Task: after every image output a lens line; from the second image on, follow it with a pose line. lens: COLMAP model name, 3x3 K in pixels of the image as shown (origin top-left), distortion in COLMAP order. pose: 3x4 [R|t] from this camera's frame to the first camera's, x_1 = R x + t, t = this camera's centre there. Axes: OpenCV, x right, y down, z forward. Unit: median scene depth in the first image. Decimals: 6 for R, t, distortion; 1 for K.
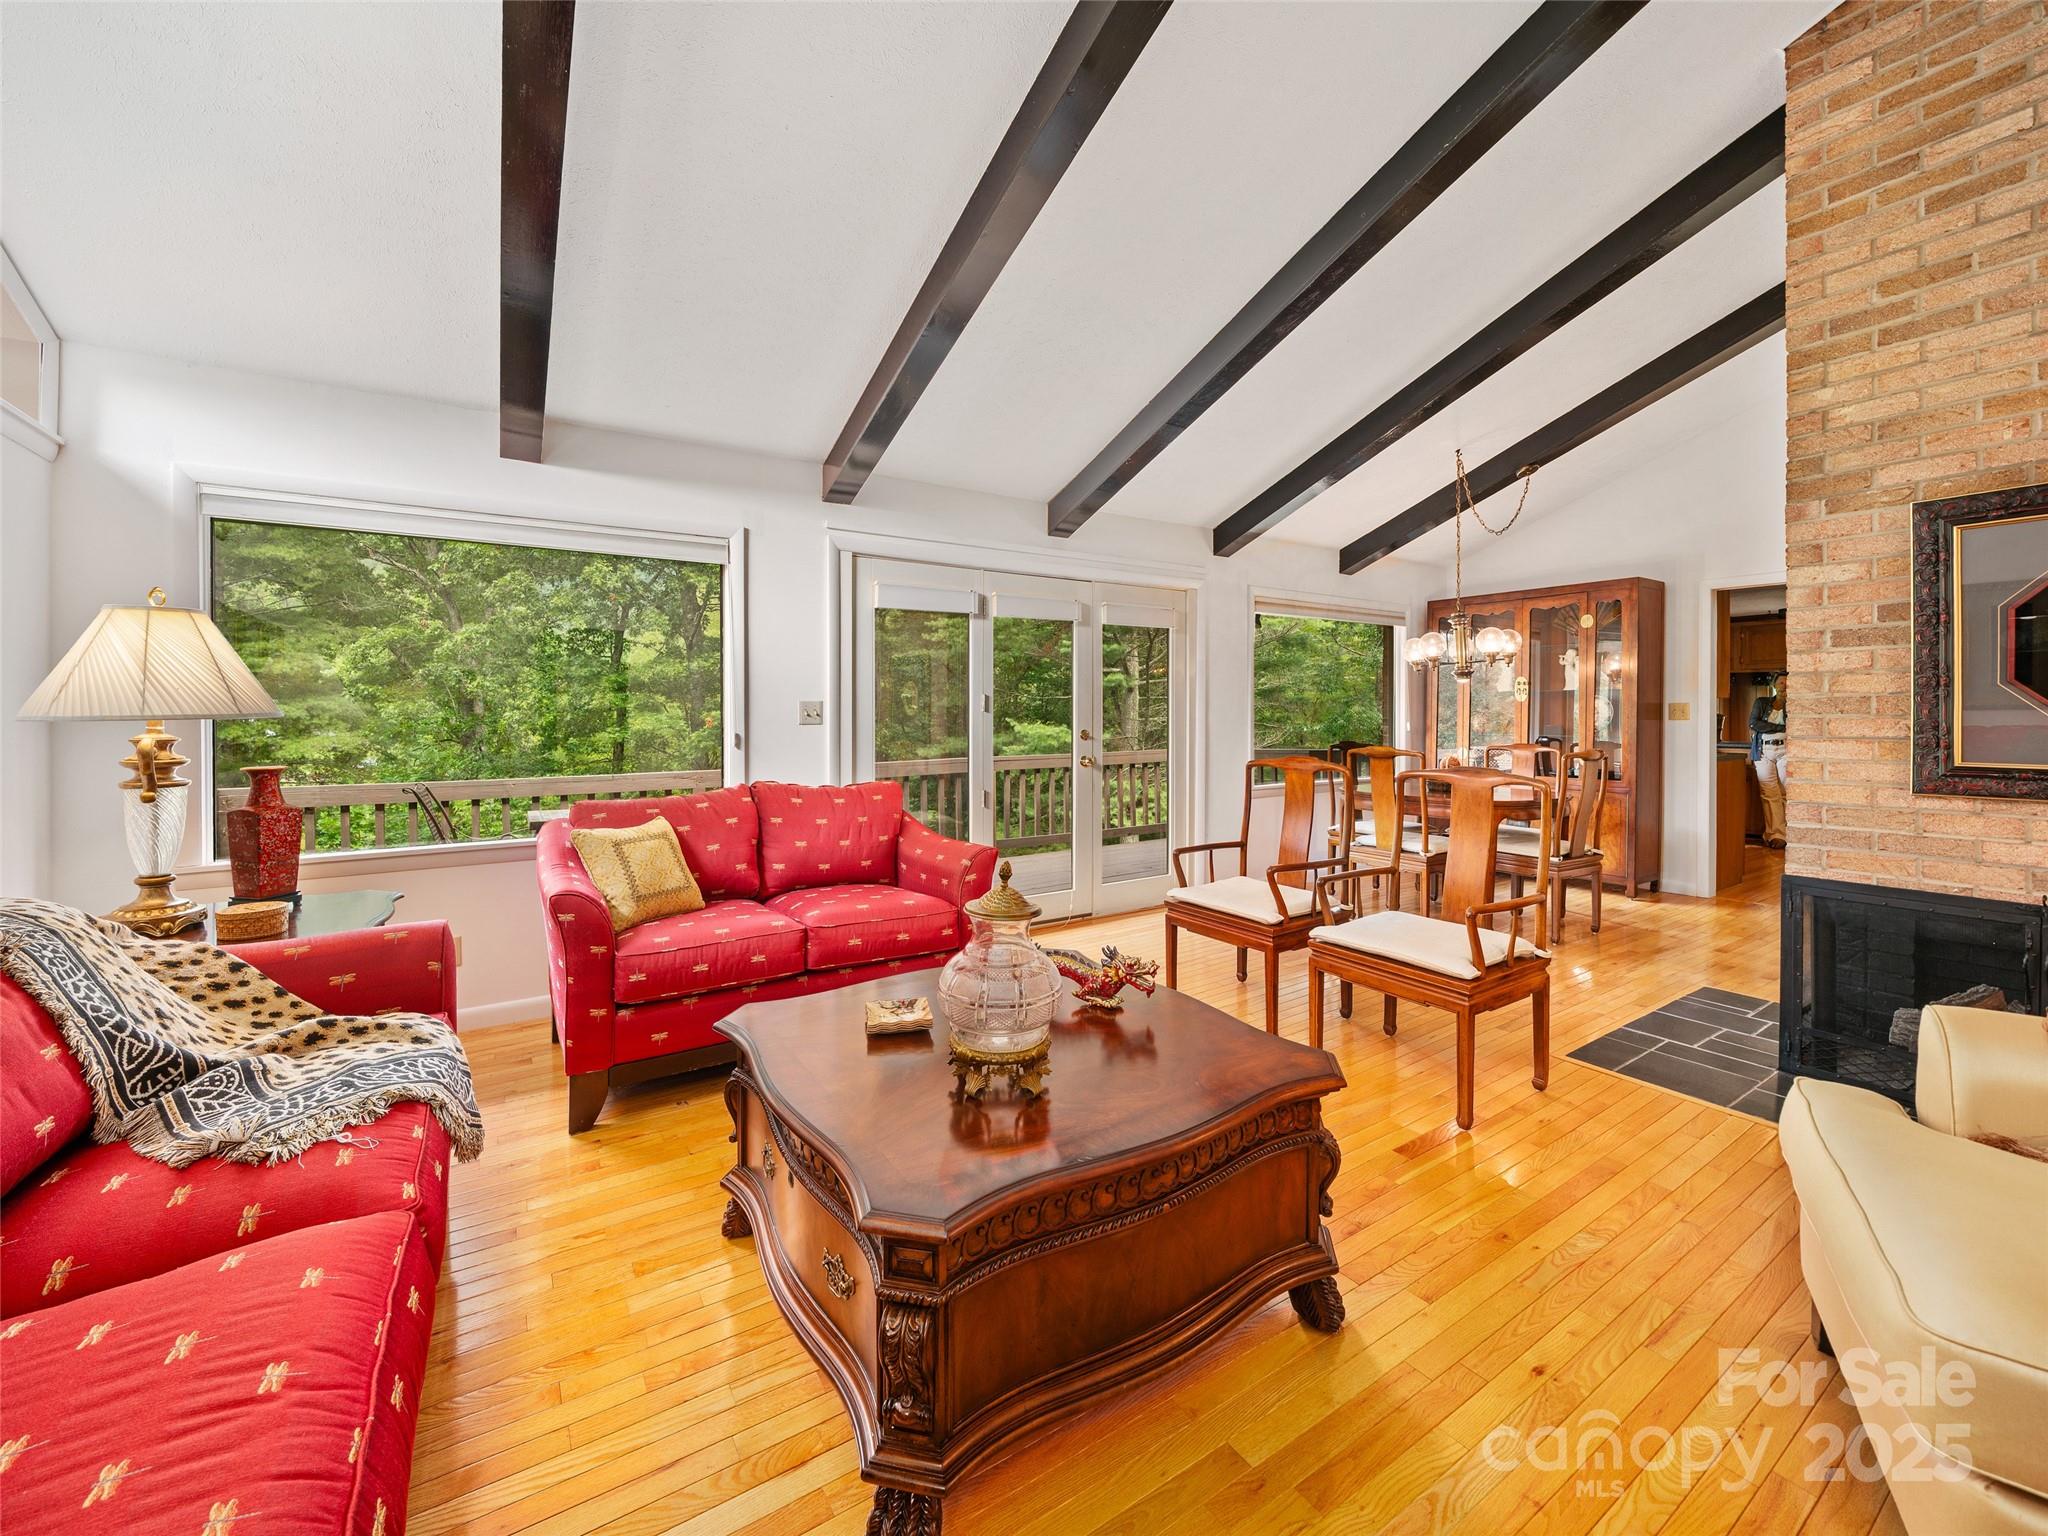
lens RADIAL K [[848.4, 0, 1015.8], [0, 848.4, 716.5], [0, 0, 1]] dist [-0.006485, -0.000064]
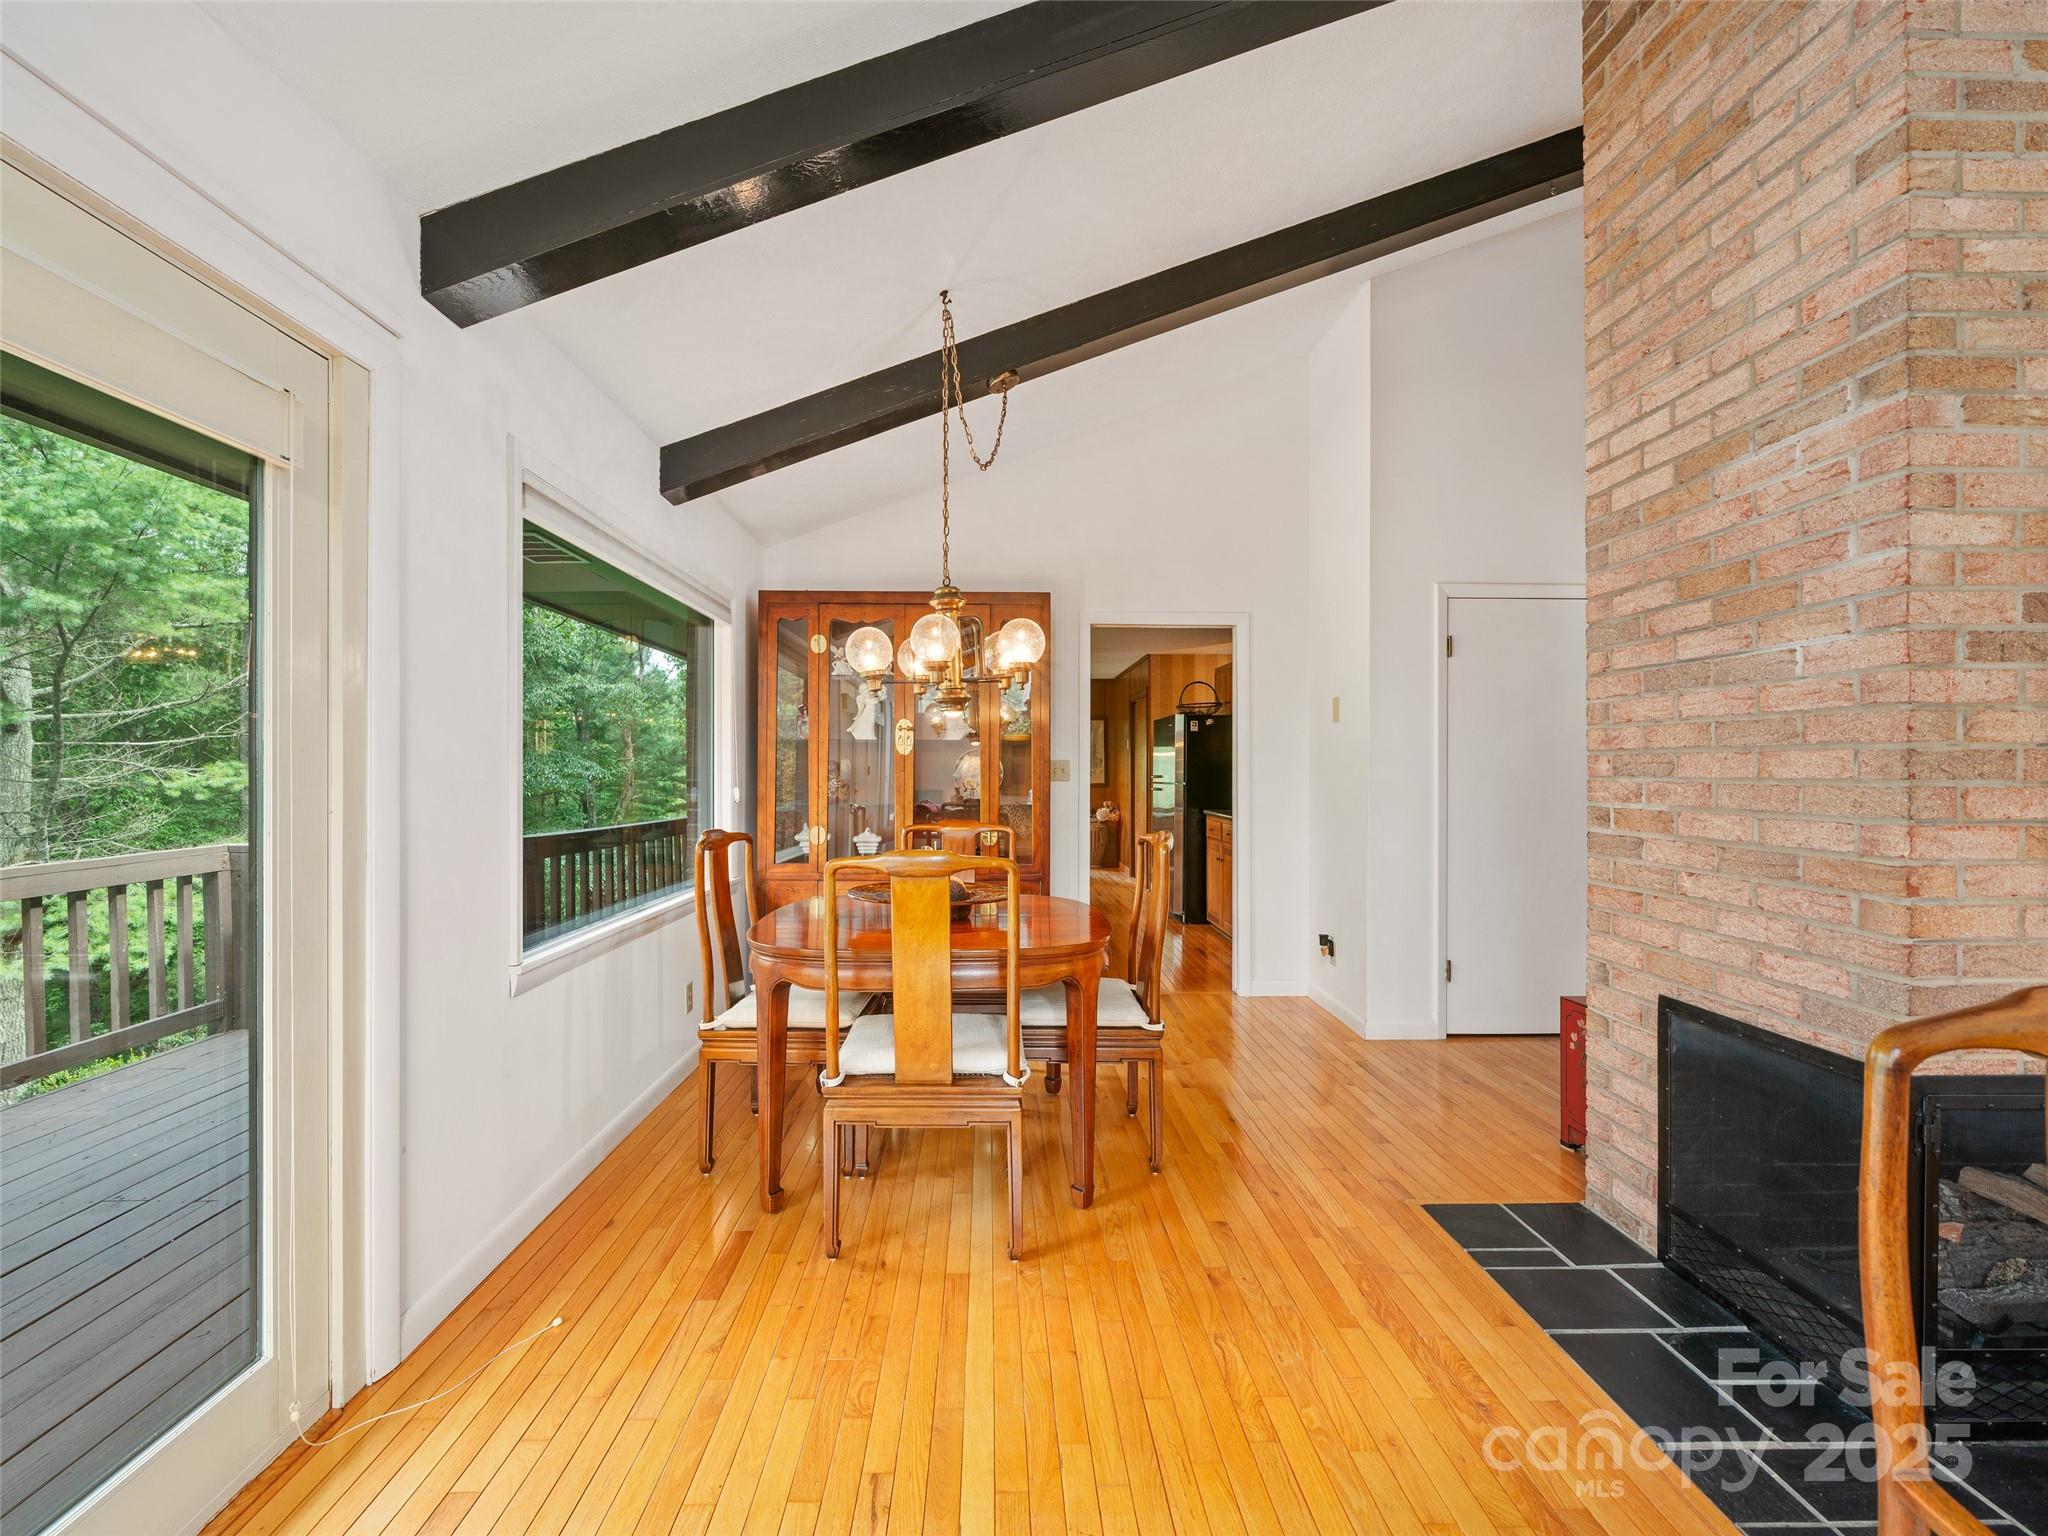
lens RADIAL K [[848.4, 0, 1016.9], [0, 848.4, 774.0], [0, 0, 1]] dist [-0.006485, -0.000064]
pose [[0.531568, -0.001659, 0.847014, 0.154531], [0.001277, 0.999999, 0.001158, -0.008344], [-0.847015, 0.000467, 0.531569, 1.231164]]
